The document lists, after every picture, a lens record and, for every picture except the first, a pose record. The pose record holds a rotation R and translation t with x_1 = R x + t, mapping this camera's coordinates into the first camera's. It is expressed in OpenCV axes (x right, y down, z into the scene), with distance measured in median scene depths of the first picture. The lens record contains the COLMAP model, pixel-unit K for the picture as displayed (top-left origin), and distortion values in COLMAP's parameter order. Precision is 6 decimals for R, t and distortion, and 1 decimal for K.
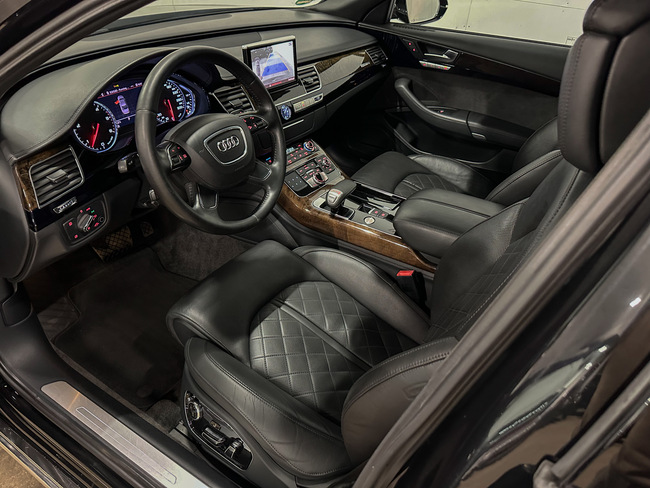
lens RADIAL K [[449.7, 0, 325.0], [0, 449.7, 244.0], [0, 0, 1]] dist [0.081407, -0.120308]
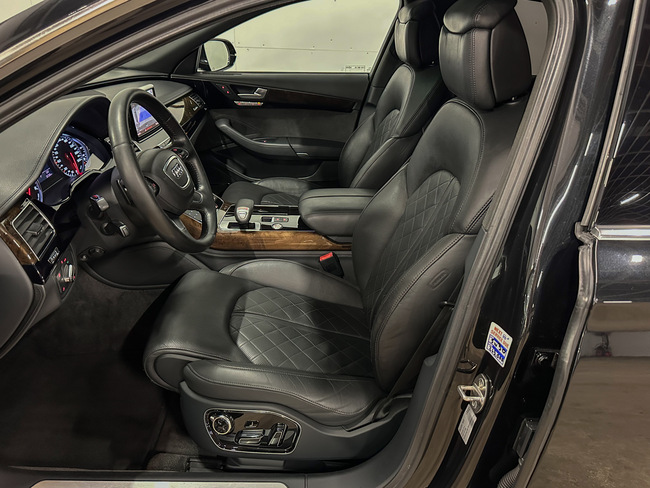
lens RADIAL K [[481.1, 0, 325.0], [0, 481.1, 244.0], [0, 0, 1]] dist [0.007135, -0.000078]
pose [[0.844156, -0.260740, 0.468418, -0.369774], [0.319399, 0.946362, -0.048821, 0.084039], [-0.430563, 0.190825, 0.882157, -0.102377]]
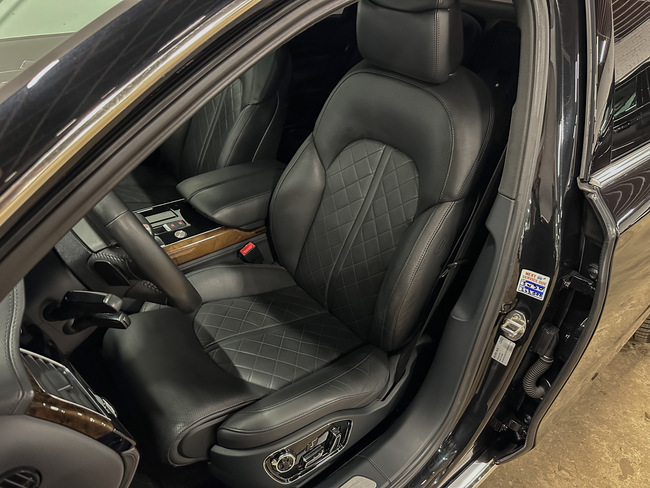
lens RADIAL K [[457.0, 0, 325.0], [0, 457.0, 244.0], [0, 0, 1]] dist [-0.000045, -0.045206]
pose [[0.341733, -0.552220, 0.760442, -0.554187], [0.506275, 0.789881, 0.346084, -0.218648], [-0.791773, 0.266724, 0.549504, 0.210014]]
